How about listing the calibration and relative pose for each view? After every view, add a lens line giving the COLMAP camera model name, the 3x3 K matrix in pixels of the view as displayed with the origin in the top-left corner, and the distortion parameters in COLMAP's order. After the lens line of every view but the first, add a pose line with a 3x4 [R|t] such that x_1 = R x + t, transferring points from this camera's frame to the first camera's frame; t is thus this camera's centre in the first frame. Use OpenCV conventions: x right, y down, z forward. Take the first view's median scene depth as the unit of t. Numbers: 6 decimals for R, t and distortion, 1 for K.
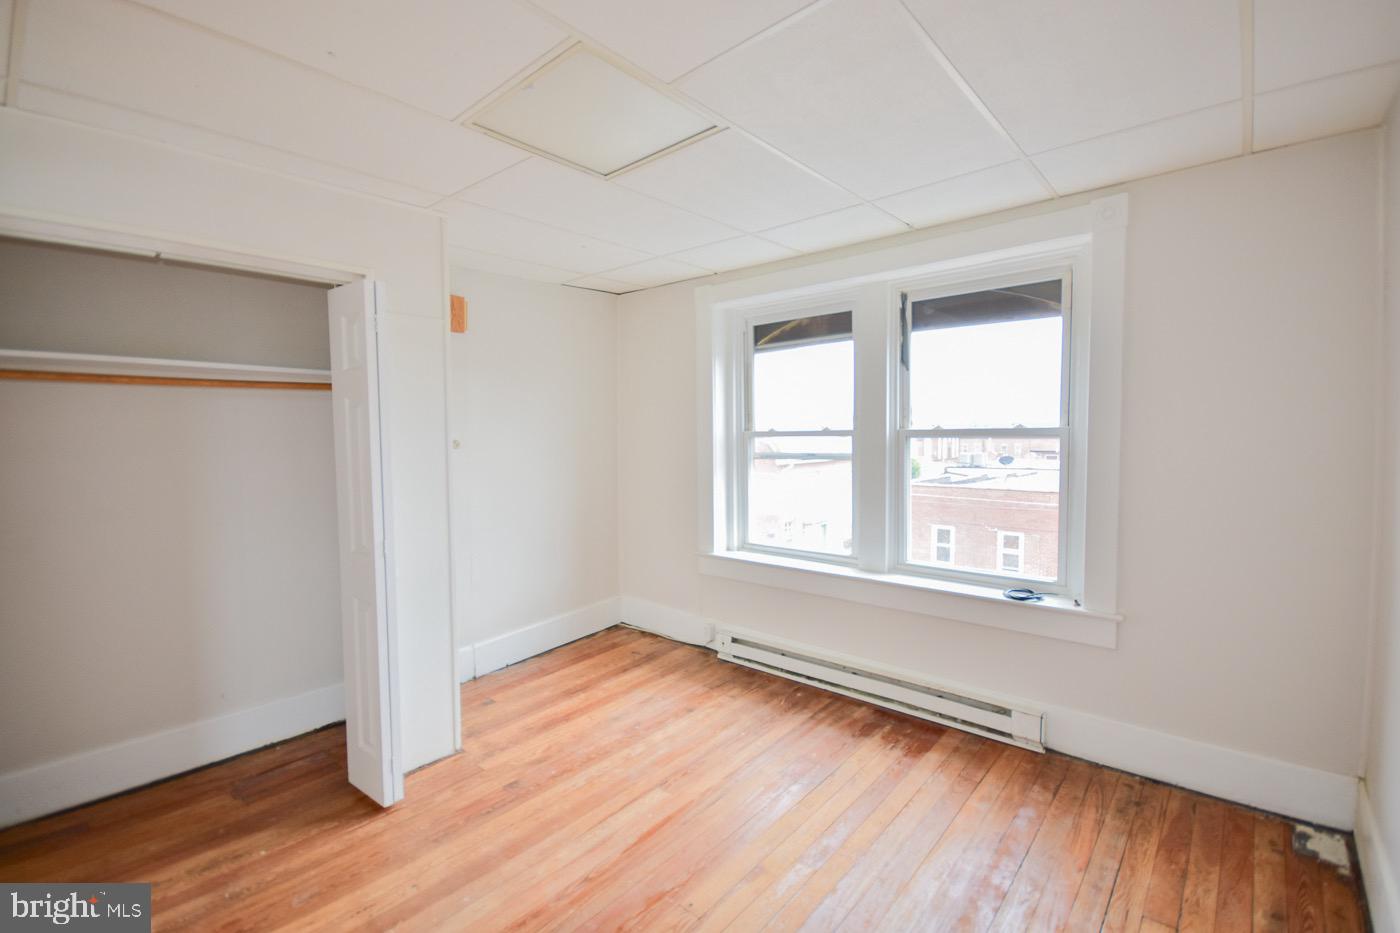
lens RADIAL K [[614.5, 0, 701.0], [0, 614.5, 455.7], [0, 0, 1]] dist [-0.001851, -0.005031]
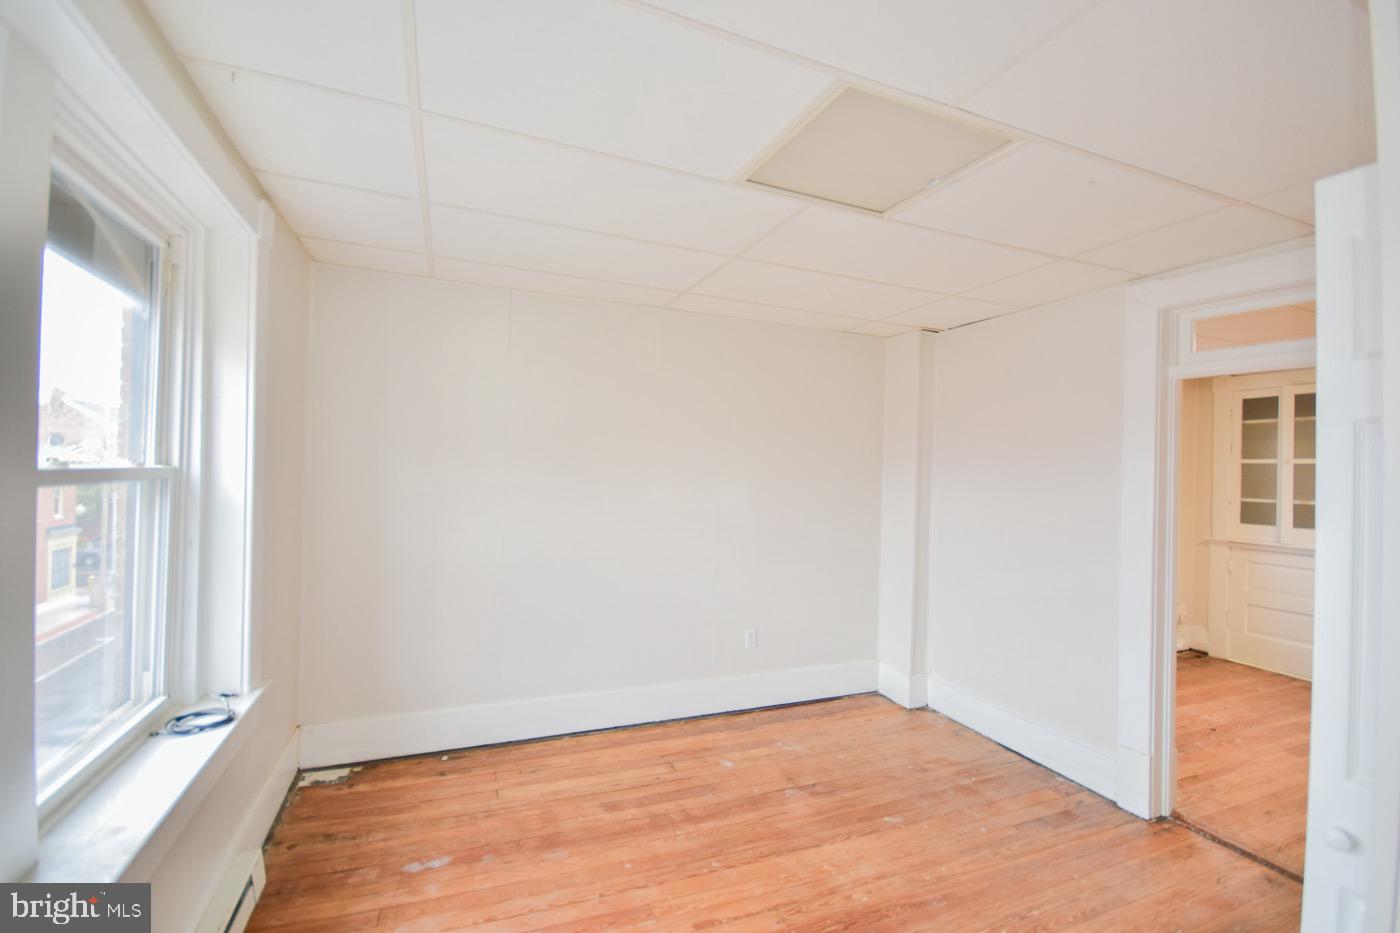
lens RADIAL K [[614.5, 0, 703.1], [0, 614.5, 470.6], [0, 0, 1]] dist [-0.001851, -0.005031]
pose [[-0.894702, -0.012606, 0.446485, -0.236444], [-0.000808, 0.999646, 0.026604, -0.058308], [-0.446662, 0.023442, -0.894395, 1.260793]]
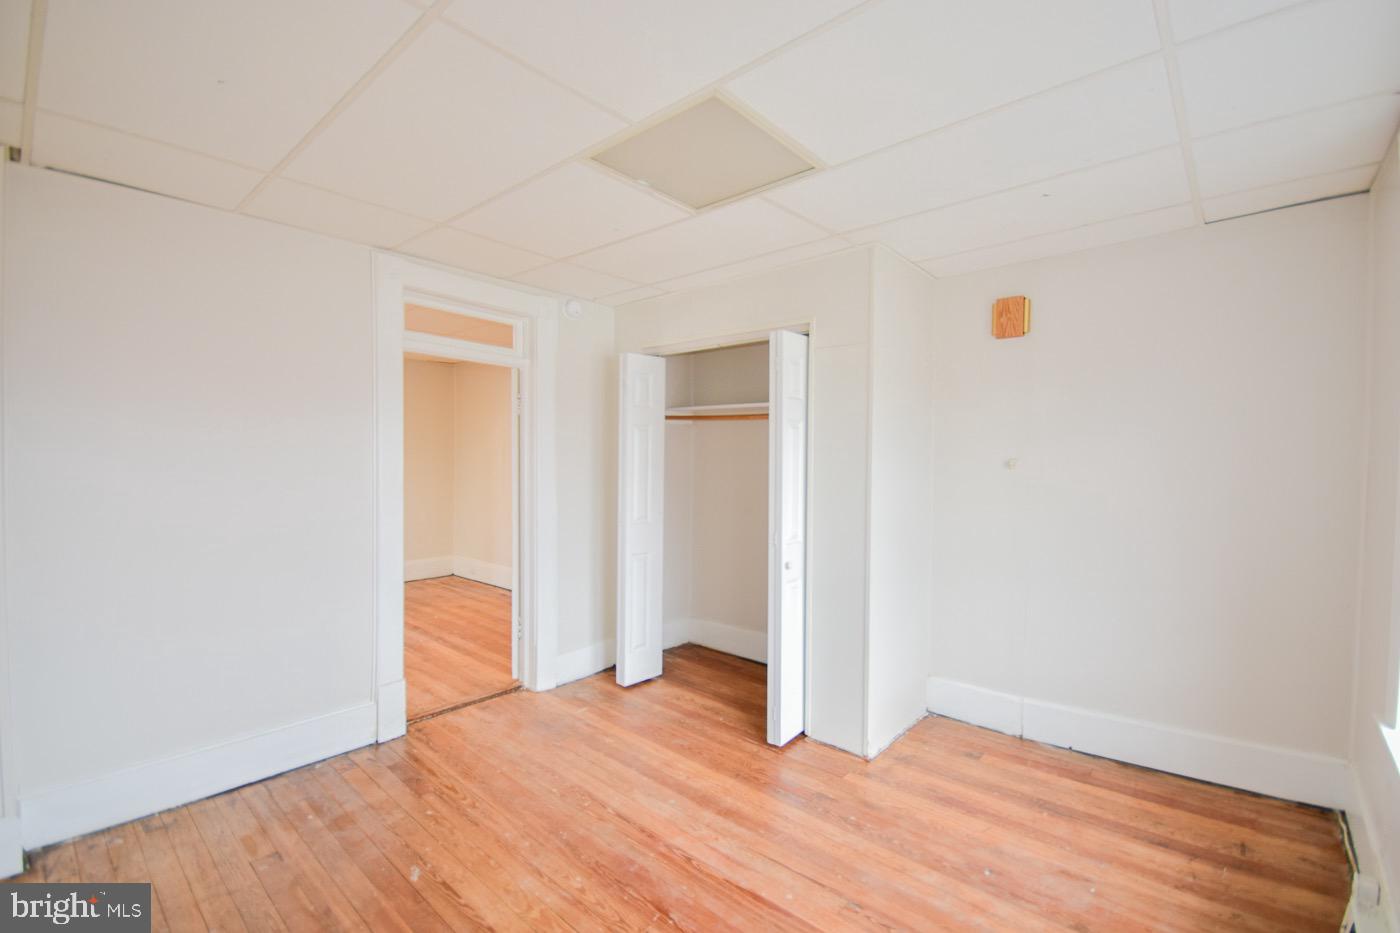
lens RADIAL K [[614.5, 0, 698.2], [0, 614.5, 465.0], [0, 0, 1]] dist [-0.001851, -0.005031]
pose [[-0.008985, 0.032659, -0.999426, 0.586382], [-0.043533, 0.998506, 0.033021, -0.030803], [0.999012, 0.043805, -0.007550, 0.661175]]
